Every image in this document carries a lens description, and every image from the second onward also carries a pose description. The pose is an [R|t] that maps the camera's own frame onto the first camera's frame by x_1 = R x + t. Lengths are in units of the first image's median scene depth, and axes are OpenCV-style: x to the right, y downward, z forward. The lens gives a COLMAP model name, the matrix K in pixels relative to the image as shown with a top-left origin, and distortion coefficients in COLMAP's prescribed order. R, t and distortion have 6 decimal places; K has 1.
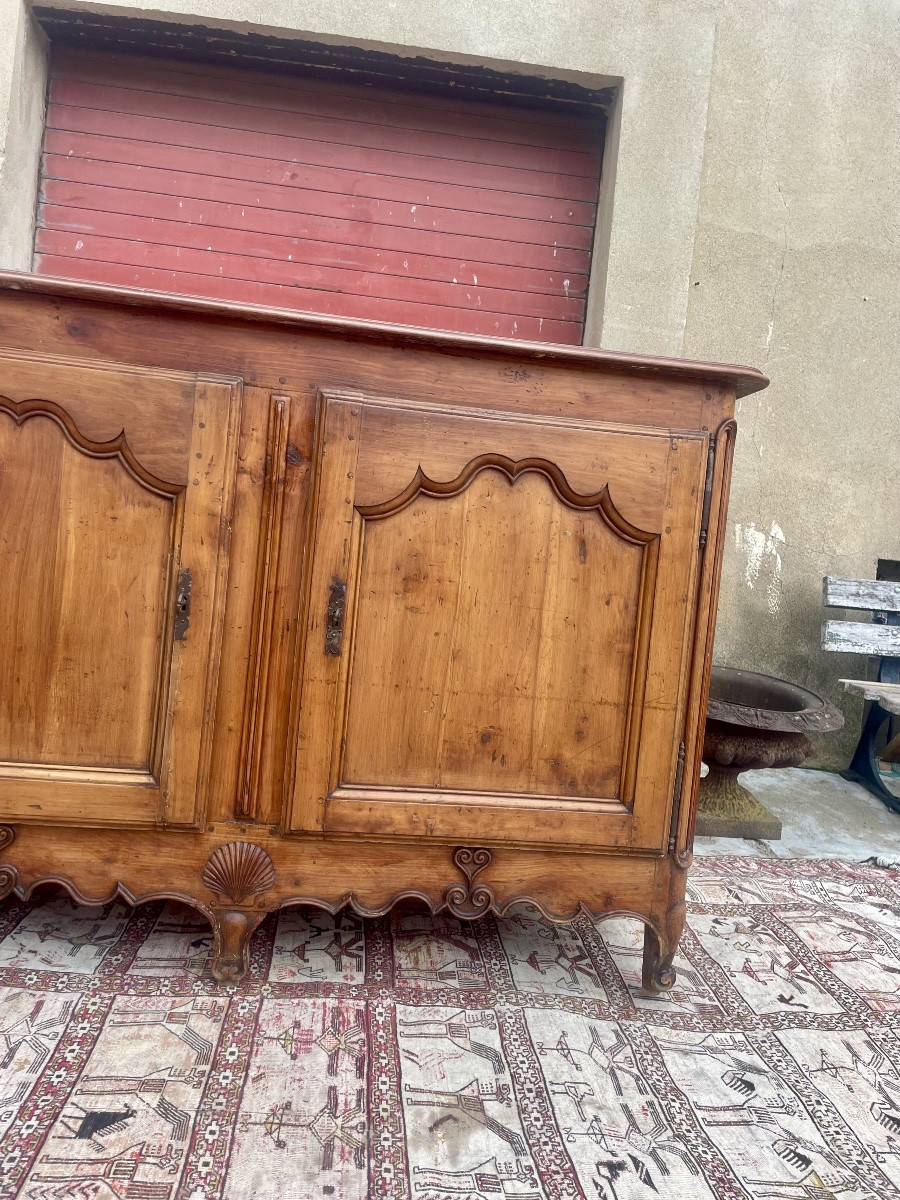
lens RADIAL K [[905.7, 0, 459.4], [0, 905.7, 586.3], [0, 0, 1]] dist [0.092412, -0.122773]
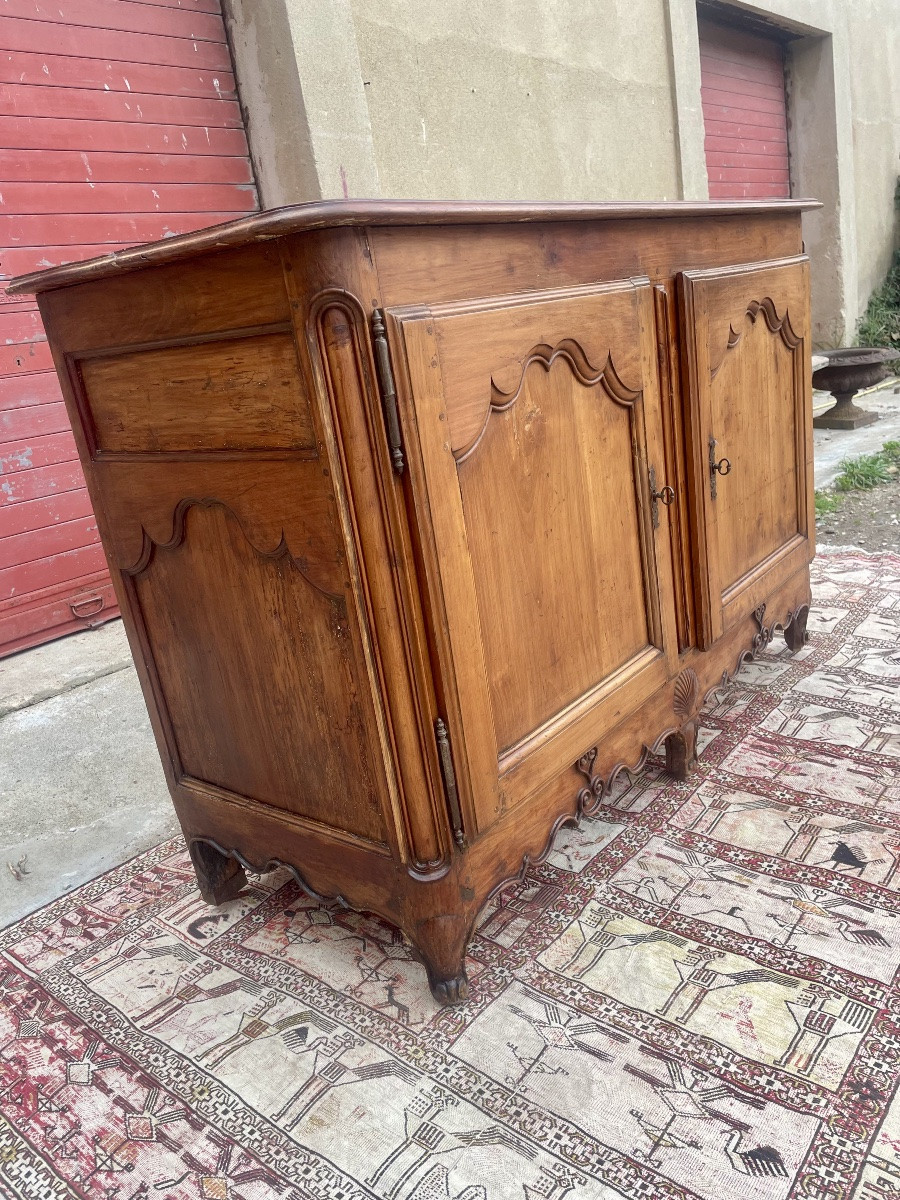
lens RADIAL K [[905.7, 0, 457.9], [0, 905.7, 588.6], [0, 0, 1]] dist [0.092412, -0.122773]
pose [[0.691647, -0.384909, 0.611121, -1.147805], [0.225853, 0.918984, 0.323202, -0.280097], [-0.686014, -0.085518, 0.722545, 0.341562]]
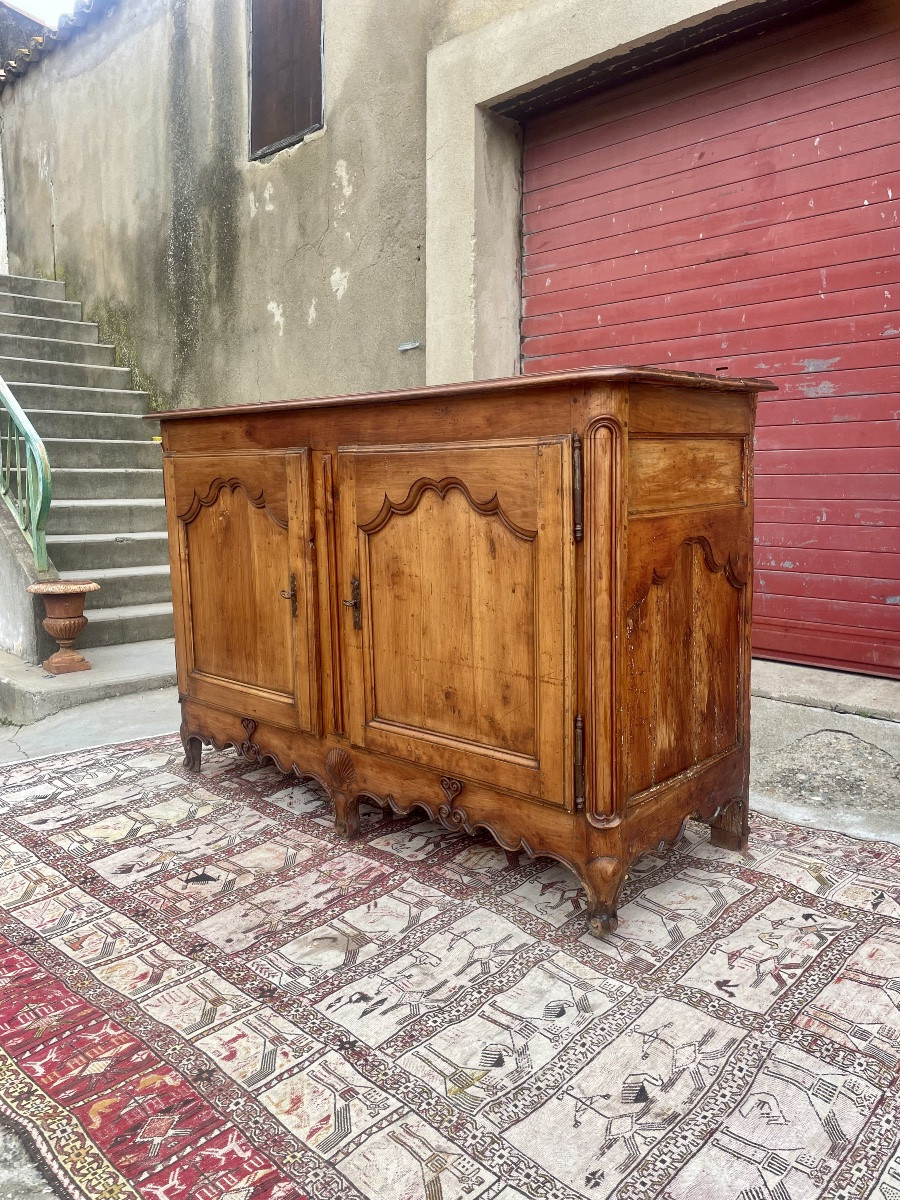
lens RADIAL K [[905.7, 0, 441.2], [0, 905.7, 592.5], [0, 0, 1]] dist [0.092412, -0.122773]
pose [[0.634045, -0.001929, -0.773294, 1.051615], [0.056884, 0.997404, 0.044153, -0.038755], [0.771201, -0.071983, 0.632509, 0.188643]]
